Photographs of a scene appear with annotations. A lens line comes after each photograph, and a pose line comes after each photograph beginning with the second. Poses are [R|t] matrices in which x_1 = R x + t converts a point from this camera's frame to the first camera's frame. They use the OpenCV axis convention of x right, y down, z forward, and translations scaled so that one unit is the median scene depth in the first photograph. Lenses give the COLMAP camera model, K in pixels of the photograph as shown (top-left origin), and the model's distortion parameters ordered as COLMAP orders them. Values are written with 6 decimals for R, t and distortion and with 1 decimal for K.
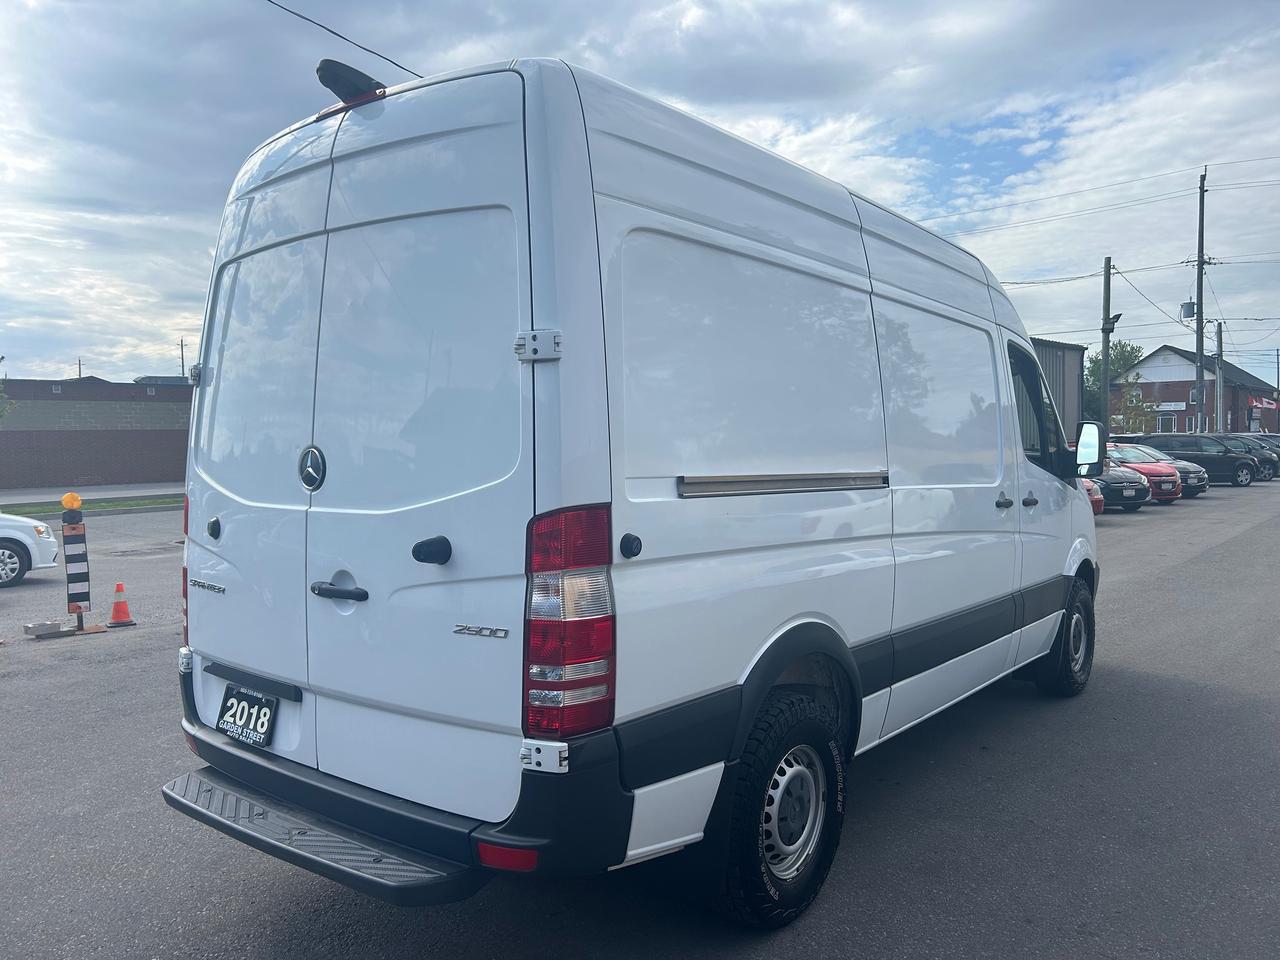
lens RADIAL K [[951.8, 0, 639.3], [0, 951.8, 498.0], [0, 0, 1]] dist [0.027993, -0.001288]
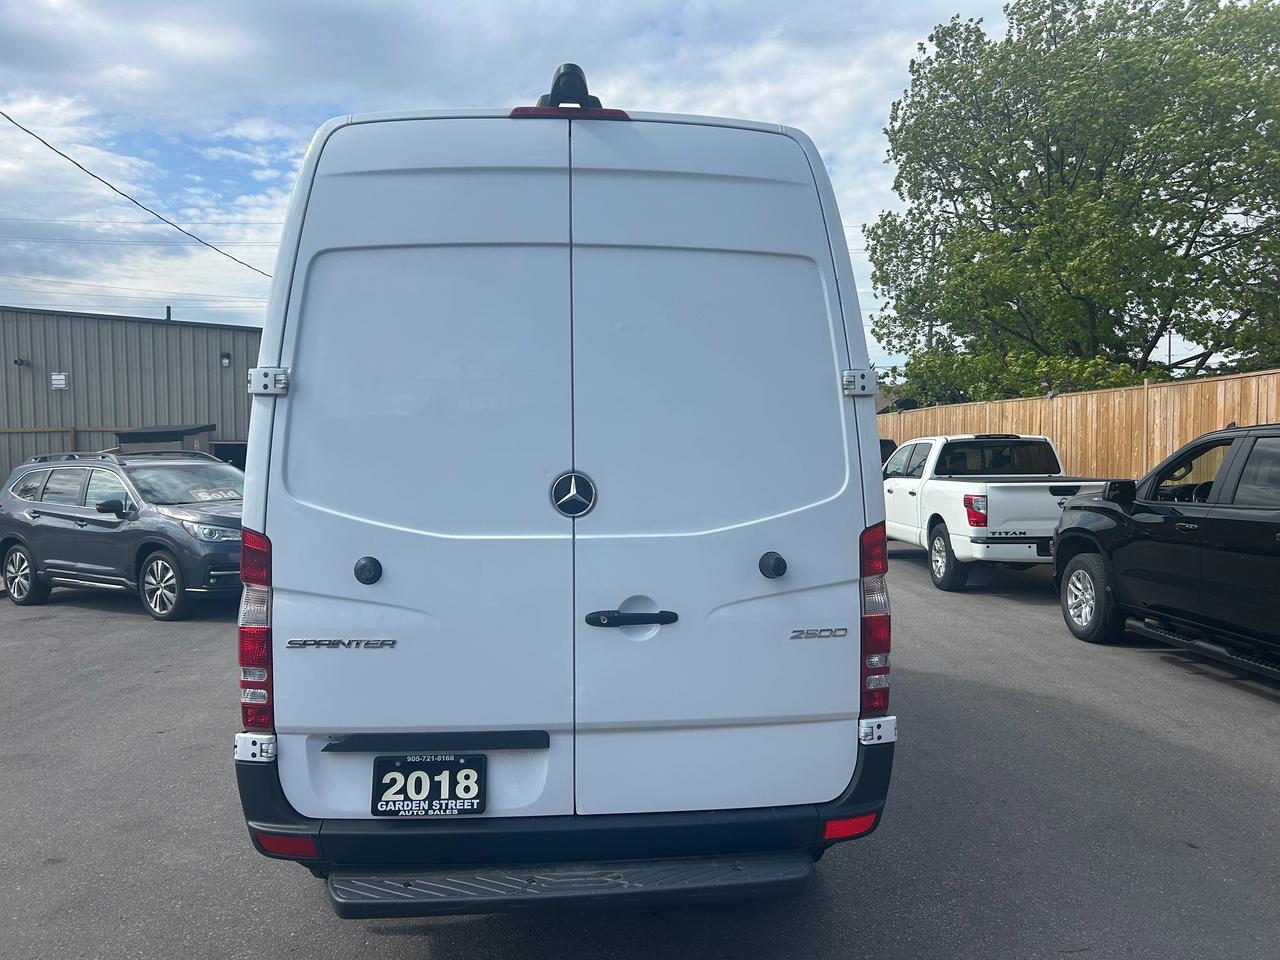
lens RADIAL K [[920.2, 0, 591.1], [0, 920.2, 478.0], [0, 0, 1]] dist [0.005328, -0.003016]
pose [[0.745562, -0.020472, 0.666122, -0.927898], [0.038275, 0.999194, -0.012131, -0.034273], [-0.665336, 0.034540, 0.745745, 0.312394]]
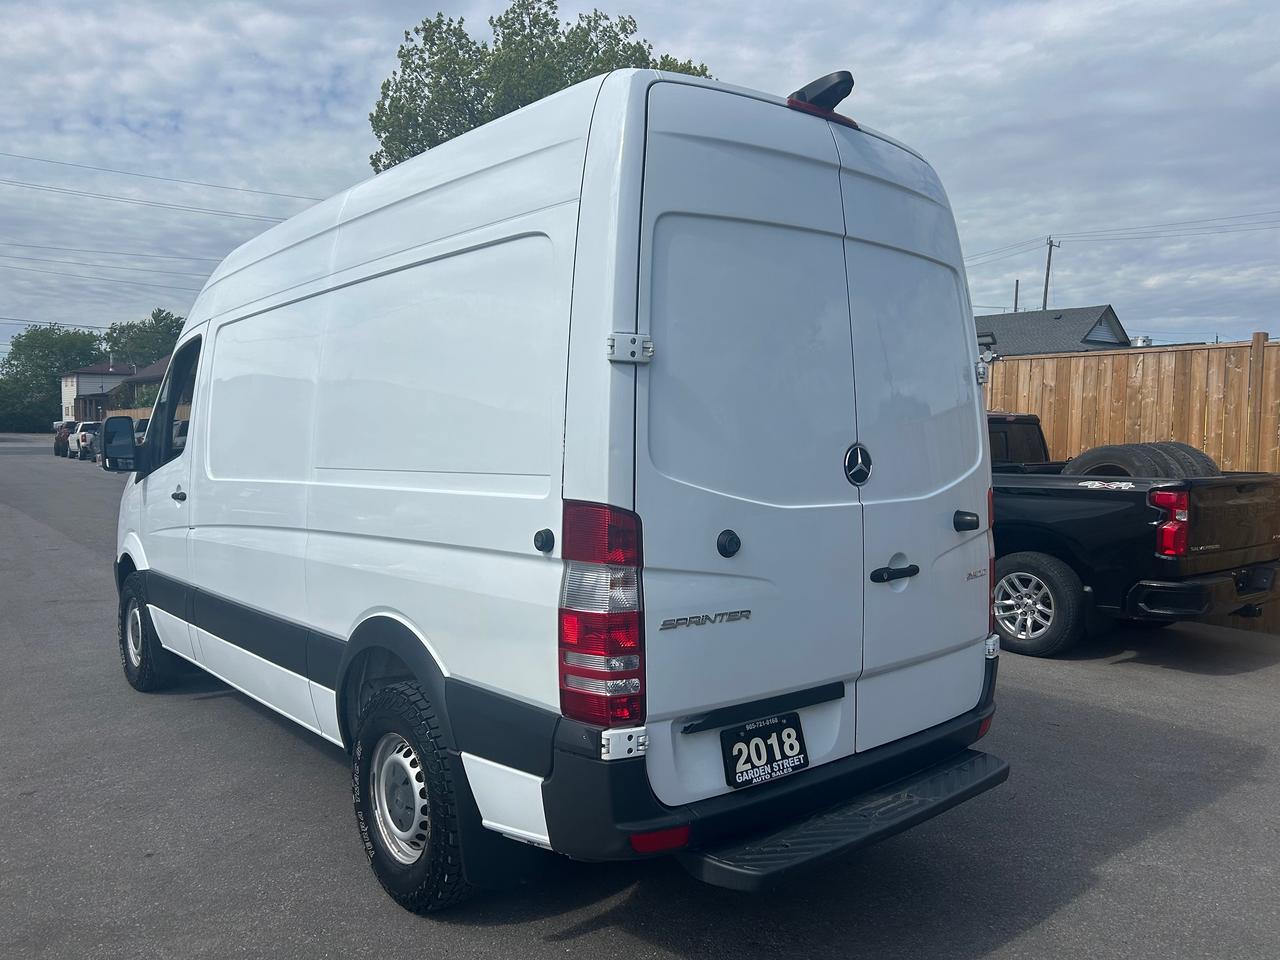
lens RADIAL K [[933.3, 0, 588.0], [0, 933.3, 481.3], [0, 0, 1]] dist [0.112191, -0.245470]
pose [[0.243539, -0.046678, 0.968767, -1.403474], [0.047906, 0.998201, 0.036053, -0.063565], [-0.968707, 0.037630, 0.245337, 1.031062]]
